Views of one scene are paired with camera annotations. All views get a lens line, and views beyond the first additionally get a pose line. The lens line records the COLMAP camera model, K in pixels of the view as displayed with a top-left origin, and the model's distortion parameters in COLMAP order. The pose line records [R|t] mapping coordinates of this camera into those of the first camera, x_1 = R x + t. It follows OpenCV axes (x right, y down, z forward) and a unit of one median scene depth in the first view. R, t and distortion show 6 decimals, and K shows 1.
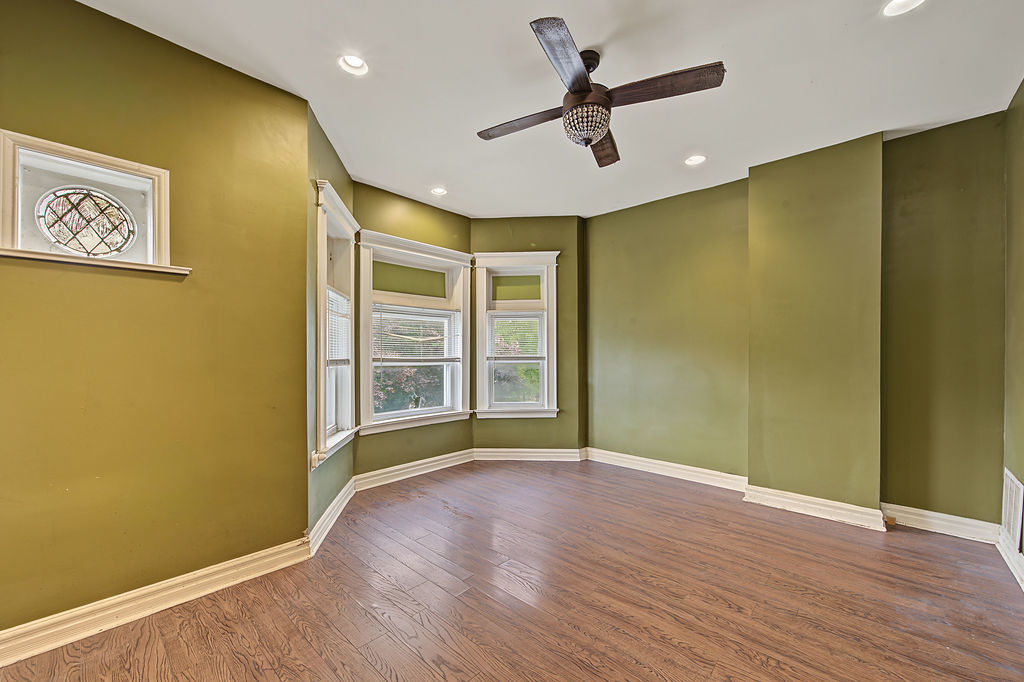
lens RADIAL K [[405.8, 0, 509.2], [0, 405.8, 348.8], [0, 0, 1]] dist [0.001119, -0.000372]
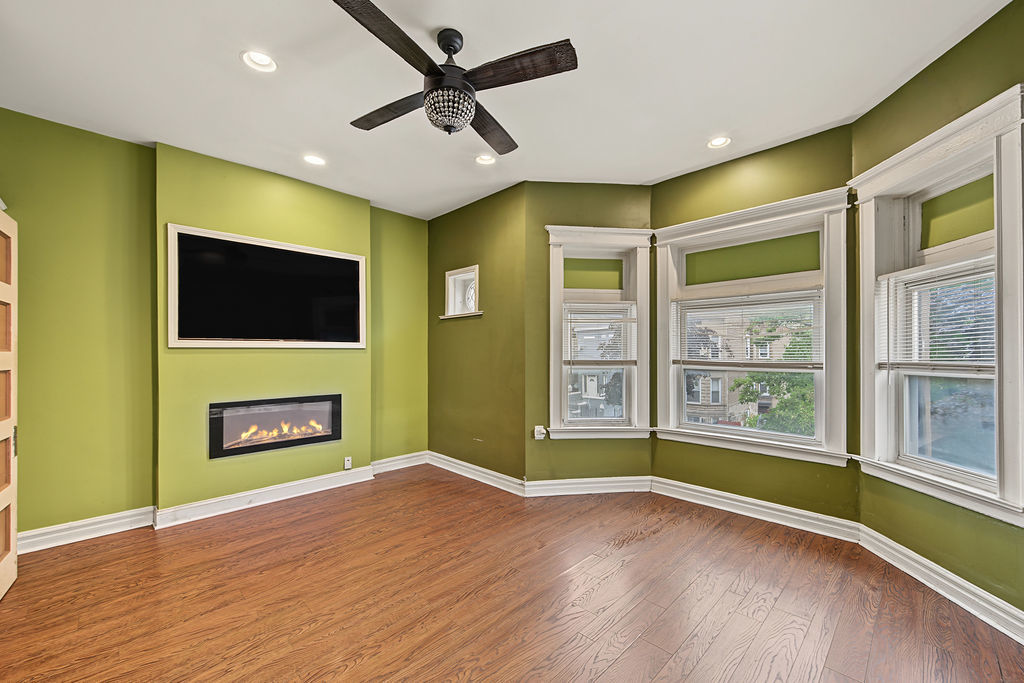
lens RADIAL K [[405.8, 0, 509.3], [0, 405.8, 350.8], [0, 0, 1]] dist [0.001119, -0.000372]
pose [[-0.047626, -0.008789, -0.998827, 0.597597], [0.008211, 0.999924, -0.009191, 0.005940], [0.998831, -0.008639, -0.047550, 0.637122]]
